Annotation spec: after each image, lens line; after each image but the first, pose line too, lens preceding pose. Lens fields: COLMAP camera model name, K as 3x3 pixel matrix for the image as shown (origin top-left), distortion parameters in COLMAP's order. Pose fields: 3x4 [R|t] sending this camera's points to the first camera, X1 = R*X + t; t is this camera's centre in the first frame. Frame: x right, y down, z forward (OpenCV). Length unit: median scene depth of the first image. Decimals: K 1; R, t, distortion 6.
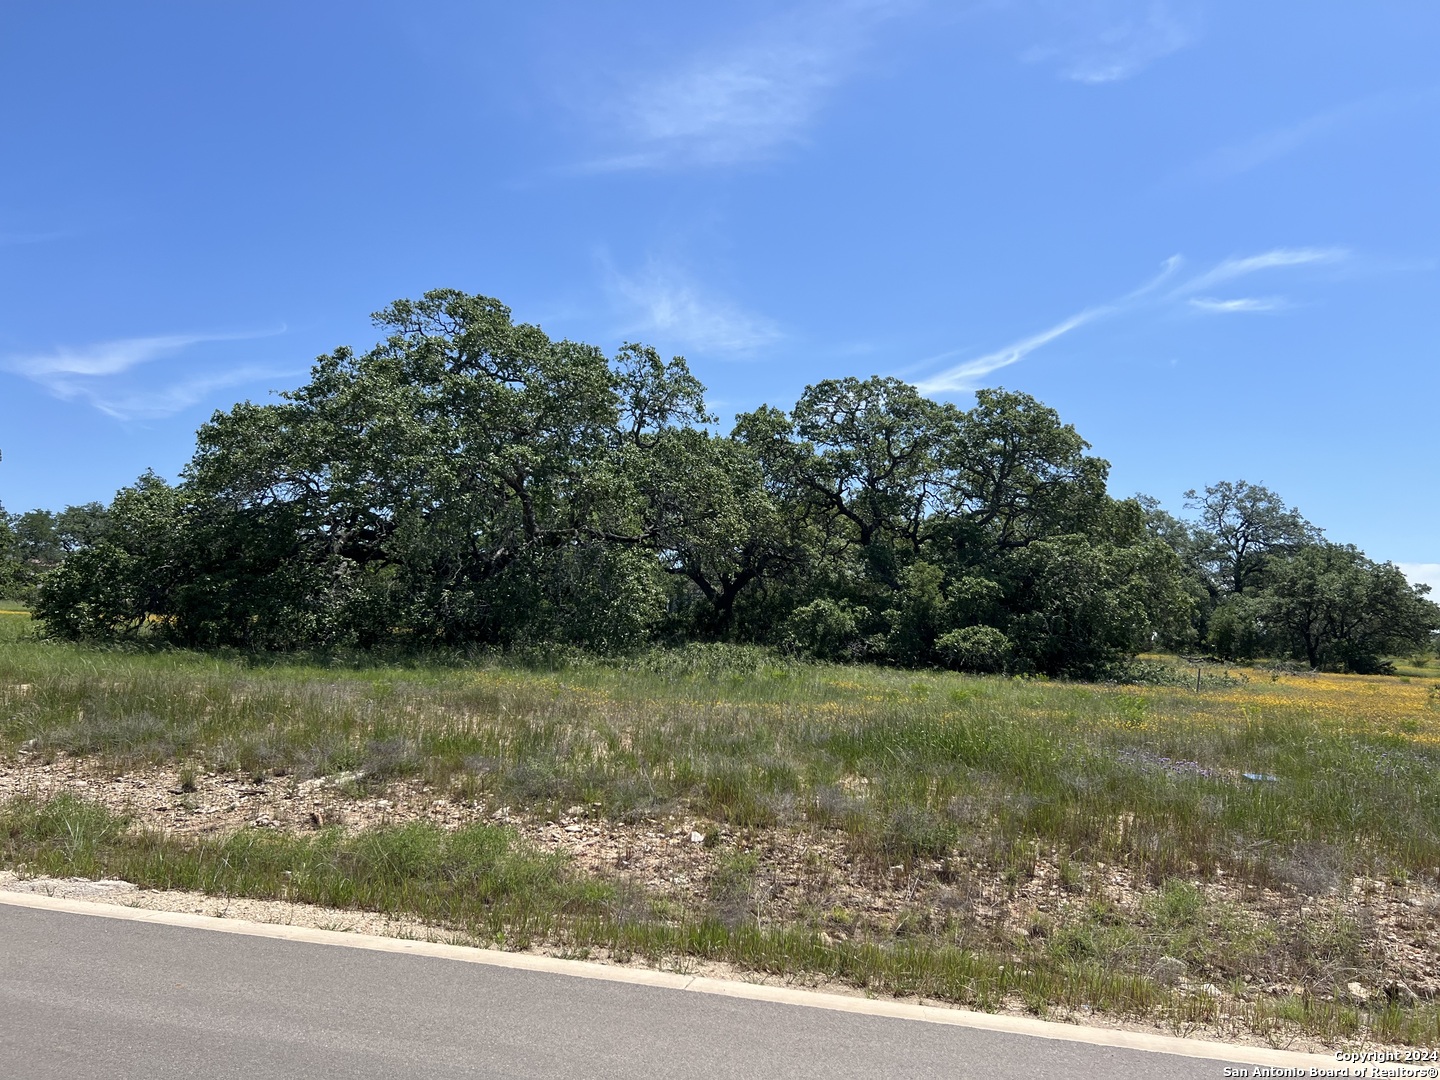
lens RADIAL K [[1102.7, 0, 735.5], [0, 1102.7, 540.7], [0, 0, 1]] dist [0.073680, -0.065529]
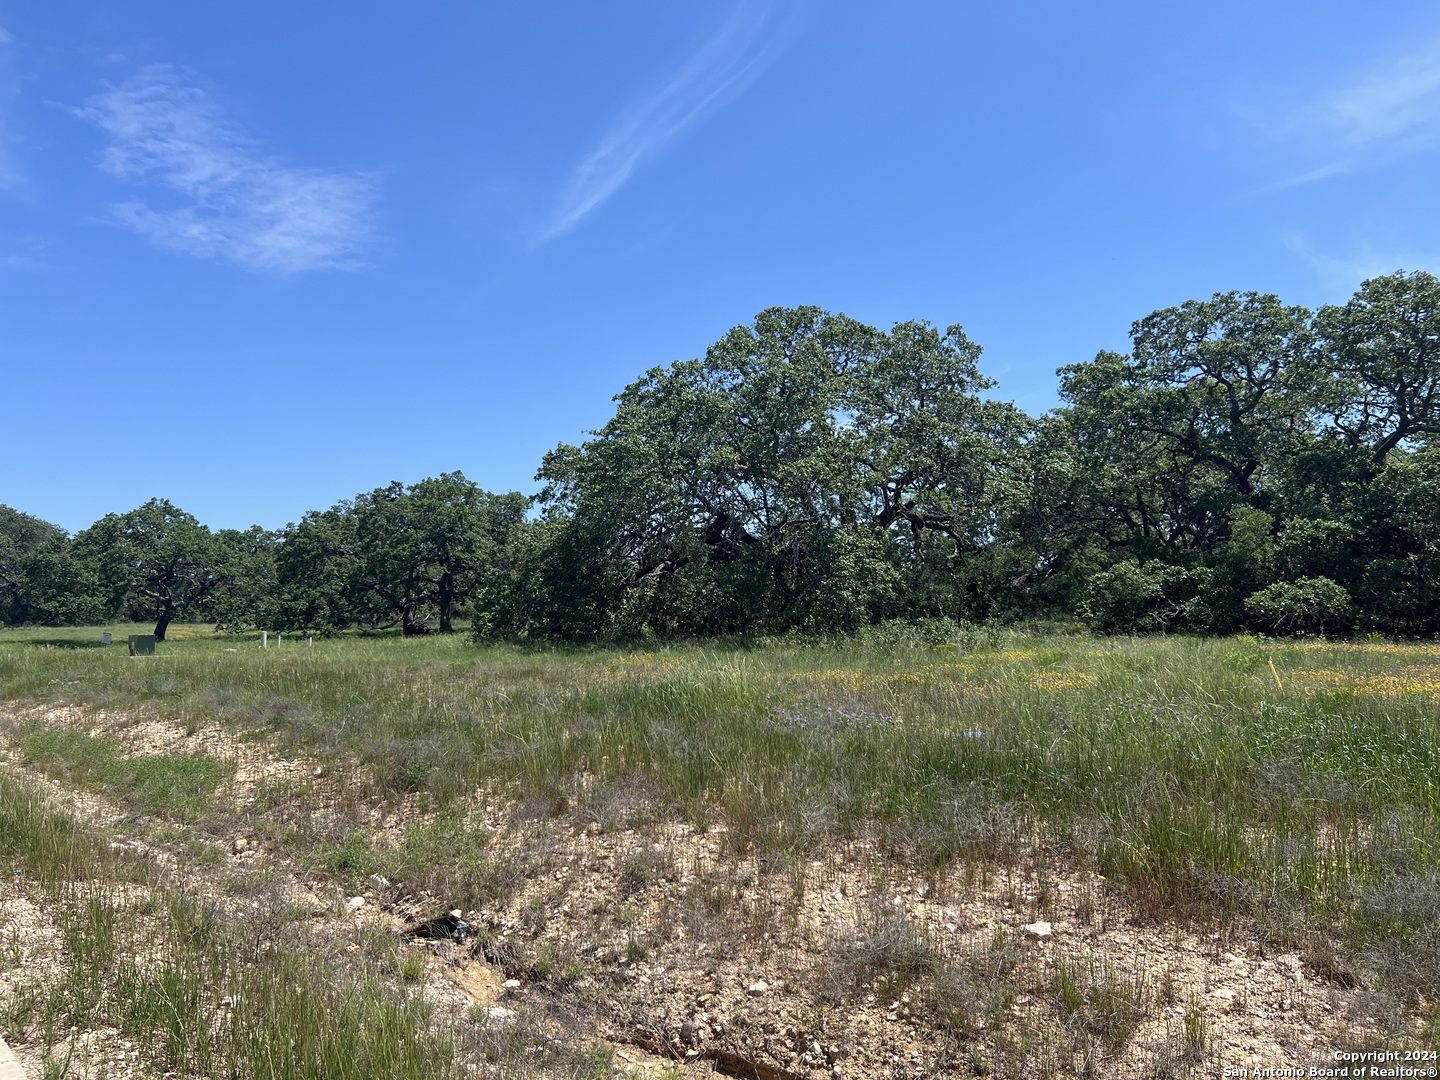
lens RADIAL K [[1102.7, 0, 714.4], [0, 1102.7, 546.1], [0, 0, 1]] dist [0.073680, -0.065529]
pose [[0.807236, -0.094339, -0.582641, 0.300655], [0.099346, 0.994777, -0.023428, 0.025584], [0.581808, -0.038971, 0.812392, 0.074428]]
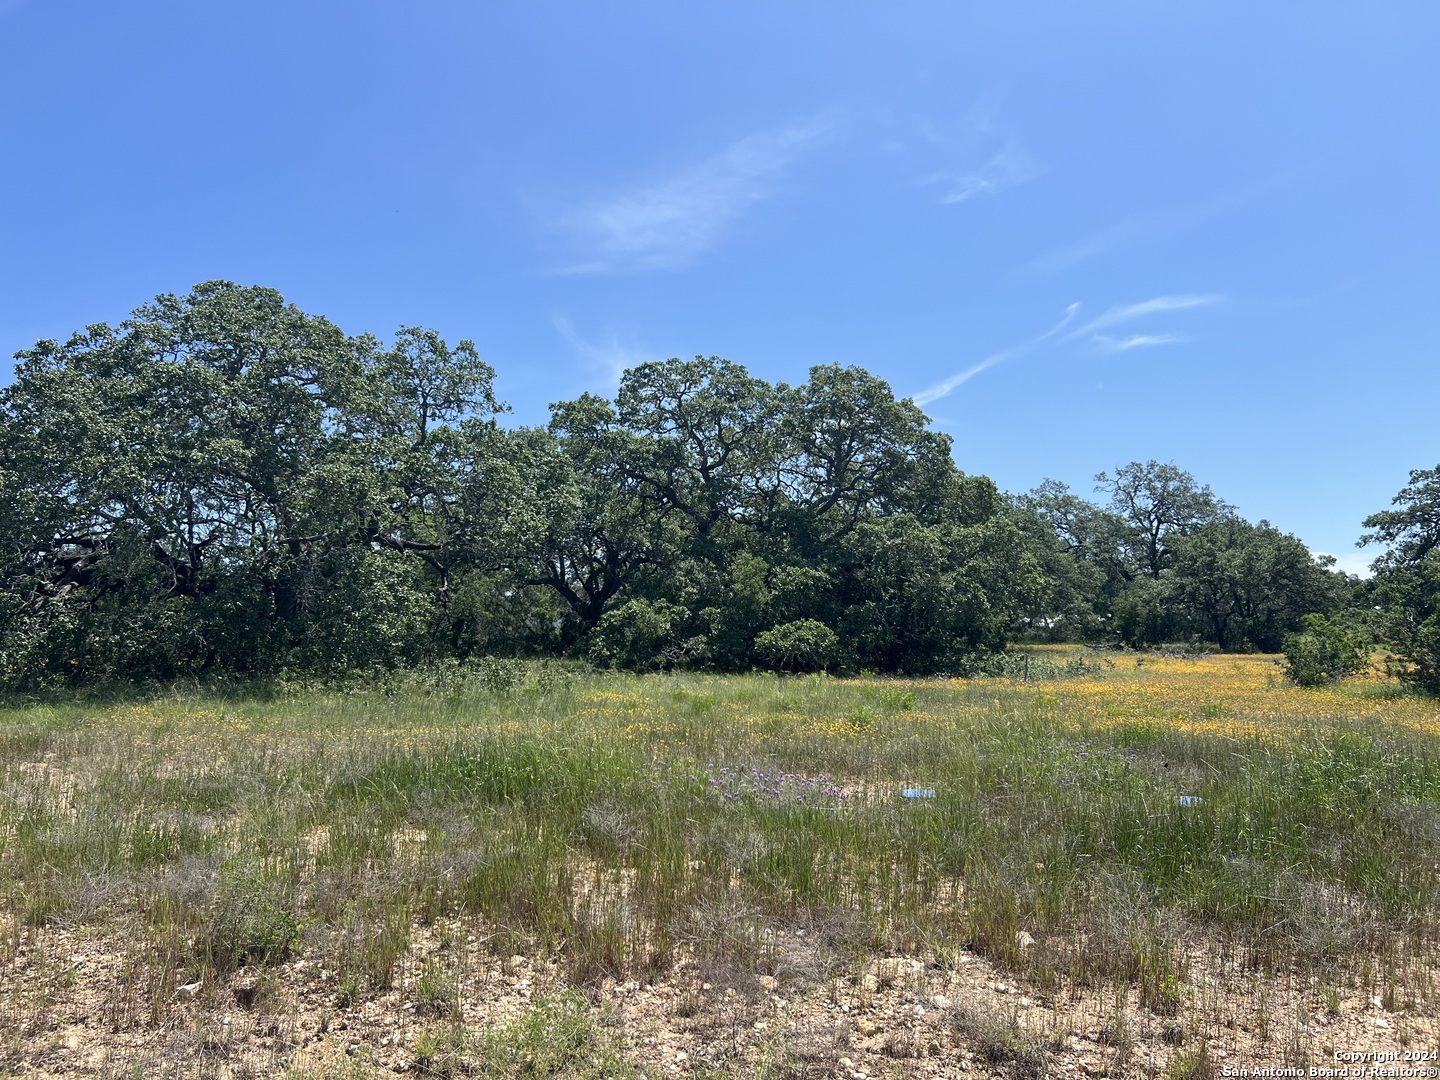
lens RADIAL K [[1102.7, 0, 726.4], [0, 1102.7, 529.8], [0, 0, 1]] dist [0.073680, -0.065529]
pose [[0.998494, -0.050103, 0.022362, 0.122266], [0.050573, 0.998501, -0.020942, 0.016056], [-0.021280, 0.022041, 0.999531, 0.085734]]
